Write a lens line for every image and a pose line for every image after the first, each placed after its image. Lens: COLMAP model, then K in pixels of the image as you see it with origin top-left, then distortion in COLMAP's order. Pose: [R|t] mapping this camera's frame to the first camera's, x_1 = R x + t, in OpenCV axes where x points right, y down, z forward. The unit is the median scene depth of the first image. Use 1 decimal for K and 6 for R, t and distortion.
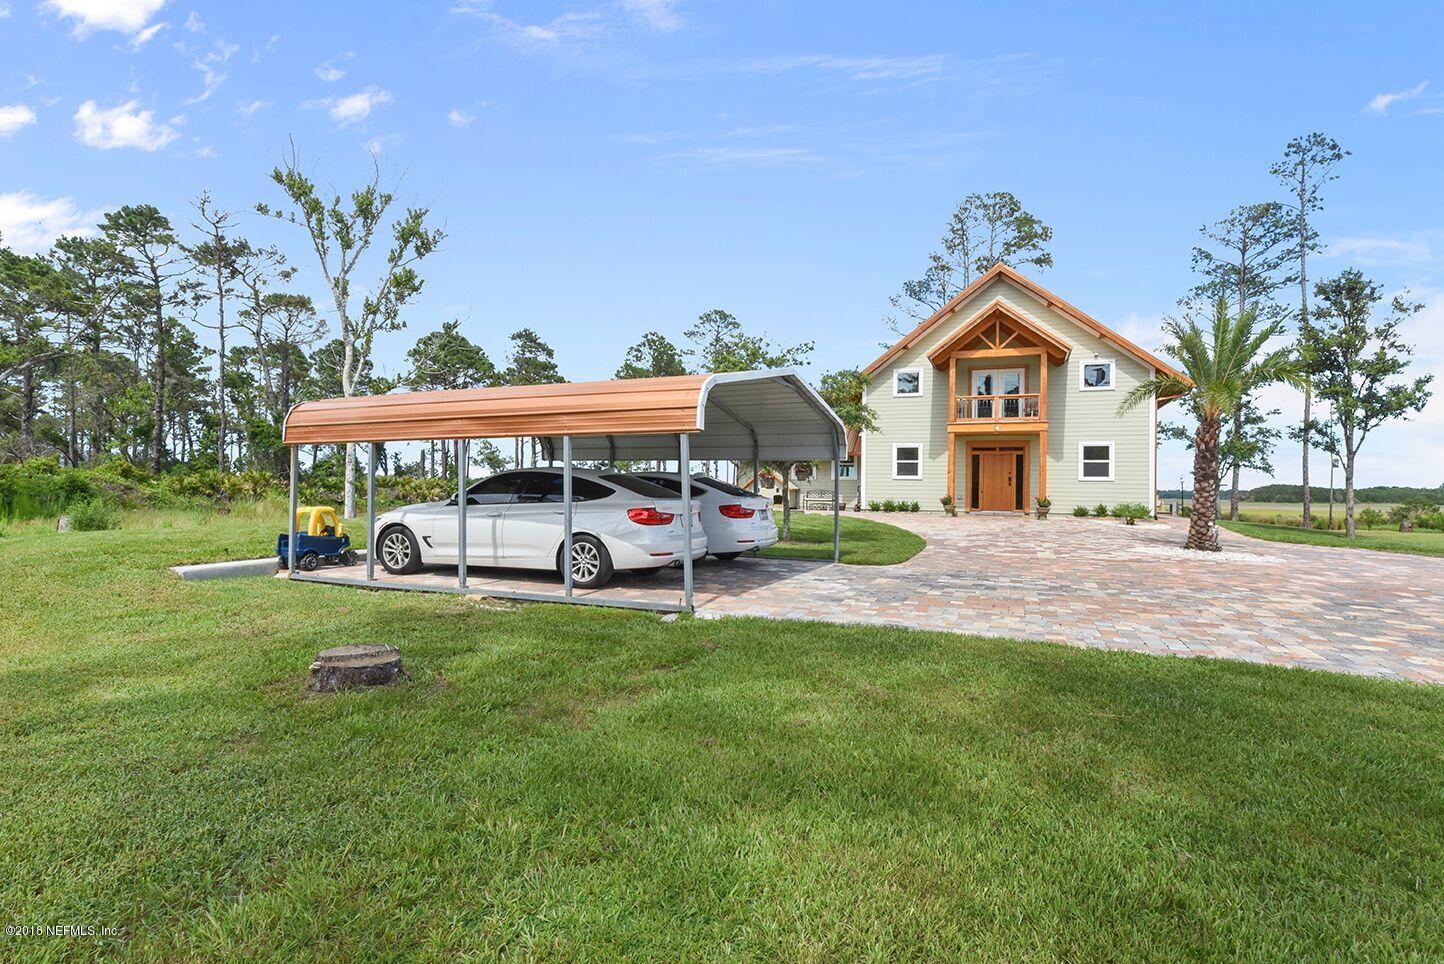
lens RADIAL K [[643.5, 0, 737.6], [0, 643.5, 472.7], [0, 0, 1]] dist [0.019538, 0.000131]
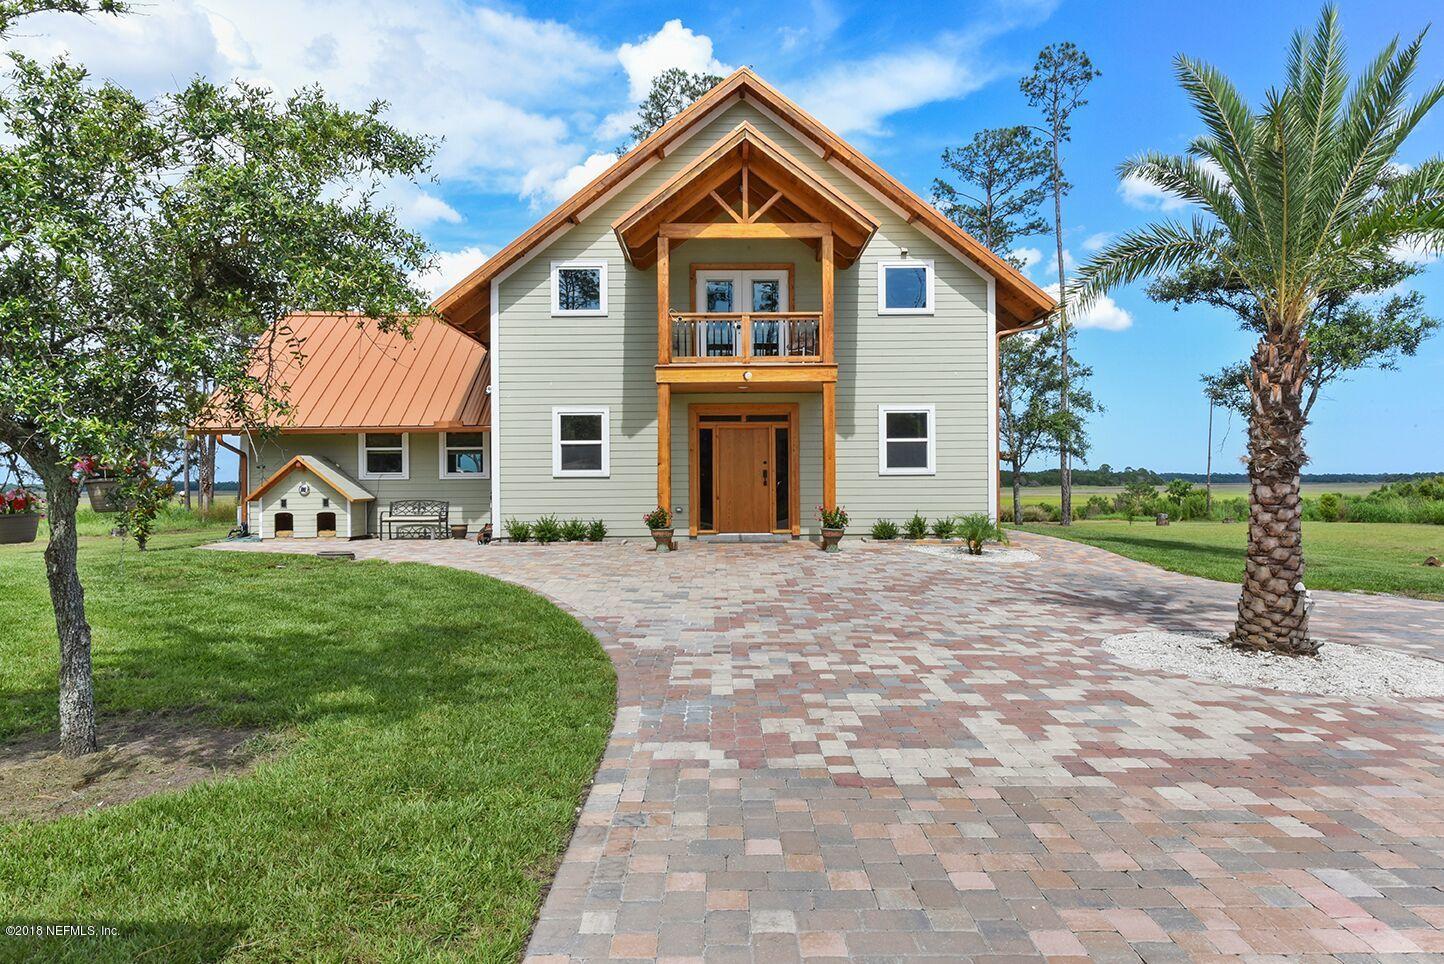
lens RADIAL K [[643.5, 0, 737.6], [0, 643.5, 472.7], [0, 0, 1]] dist [0.019538, 0.000131]
pose [[0.894160, -0.021553, 0.447229, 0.156107], [0.013040, 0.999671, 0.022107, -0.003278], [-0.447559, -0.013935, 0.894146, 0.521588]]
